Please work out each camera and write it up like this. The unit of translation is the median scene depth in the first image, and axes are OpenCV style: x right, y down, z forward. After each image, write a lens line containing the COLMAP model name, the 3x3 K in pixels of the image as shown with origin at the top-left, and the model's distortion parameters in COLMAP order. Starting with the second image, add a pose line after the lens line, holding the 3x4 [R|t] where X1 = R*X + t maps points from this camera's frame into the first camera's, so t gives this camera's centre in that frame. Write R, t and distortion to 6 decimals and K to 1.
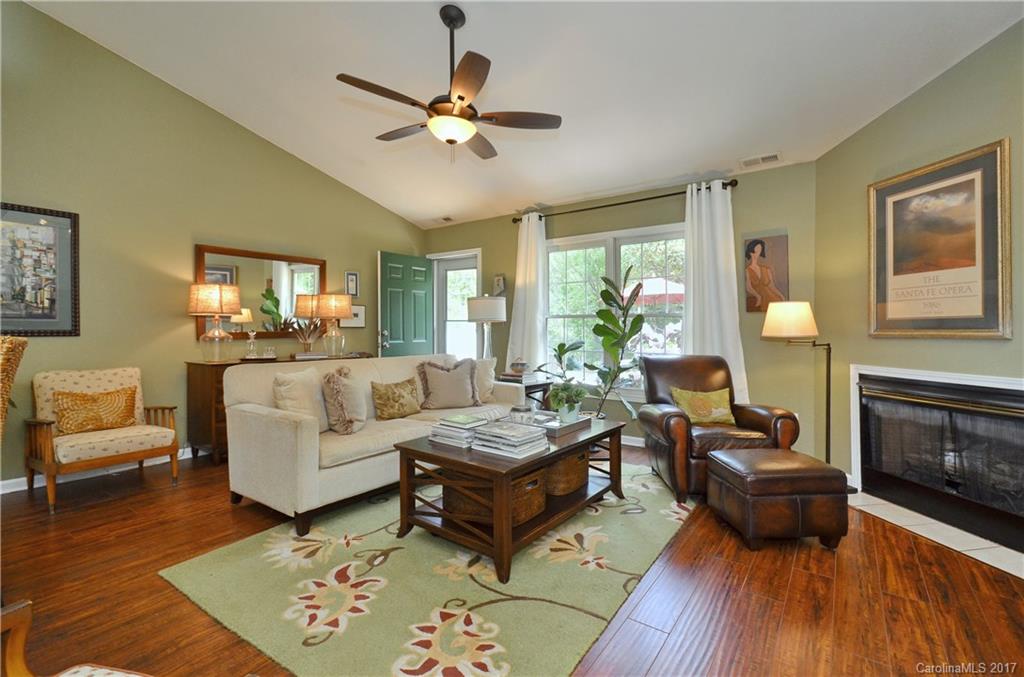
lens RADIAL K [[458.3, 0, 526.3], [0, 458.3, 329.5], [0, 0, 1]] dist [-0.002260, -0.000519]
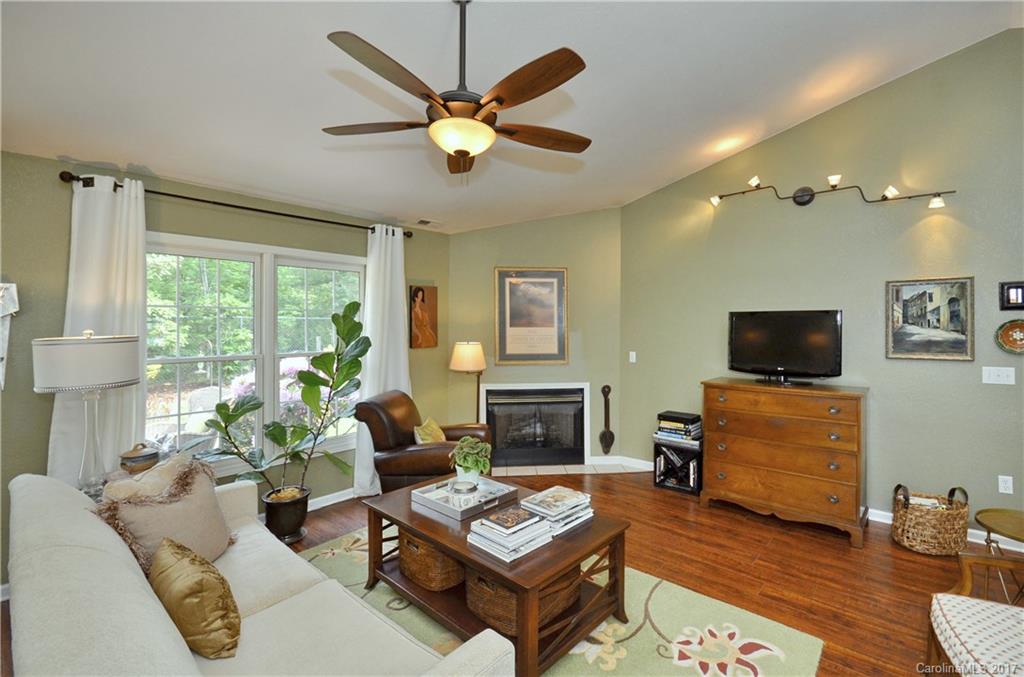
lens RADIAL K [[458.3, 0, 526.3], [0, 458.3, 329.5], [0, 0, 1]] dist [-0.002260, -0.000519]
pose [[0.119805, -0.008255, 0.992763, -0.757484], [-0.001305, 0.999963, 0.008472, -0.115955], [-0.992797, -0.002311, 0.119790, 0.698050]]
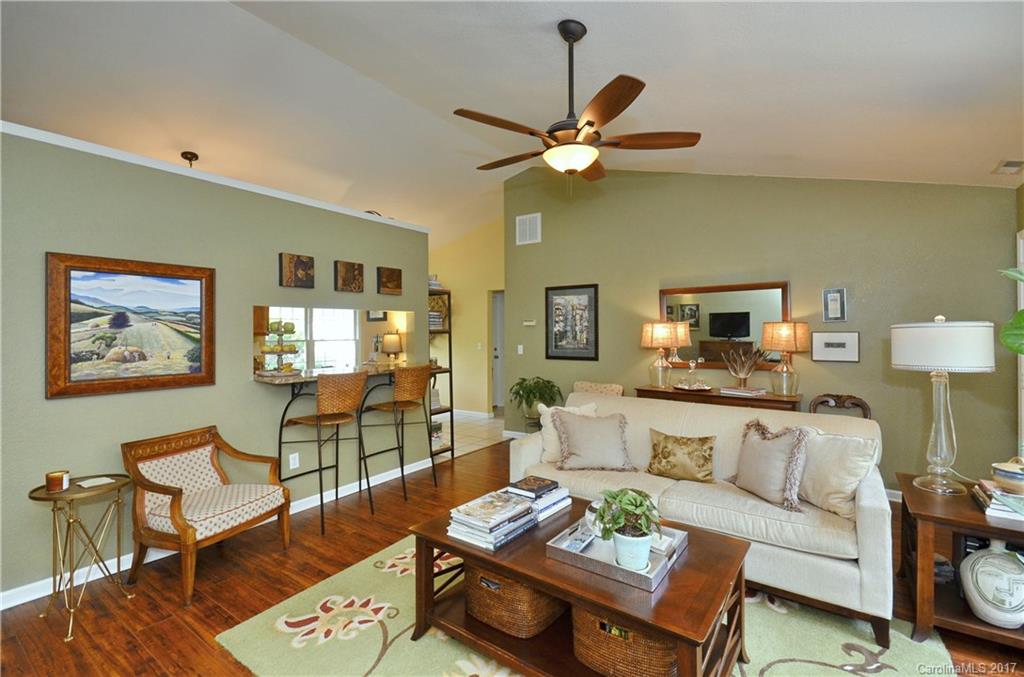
lens RADIAL K [[445.3, 0, 513.6], [0, 445.3, 323.7], [0, 0, 1]] dist [0.024865, 0.000046]
pose [[-0.014917, -0.026101, -0.999548, 0.612588], [0.002929, 0.999654, -0.026148, -0.079243], [0.999884, -0.003318, -0.014835, 0.779334]]
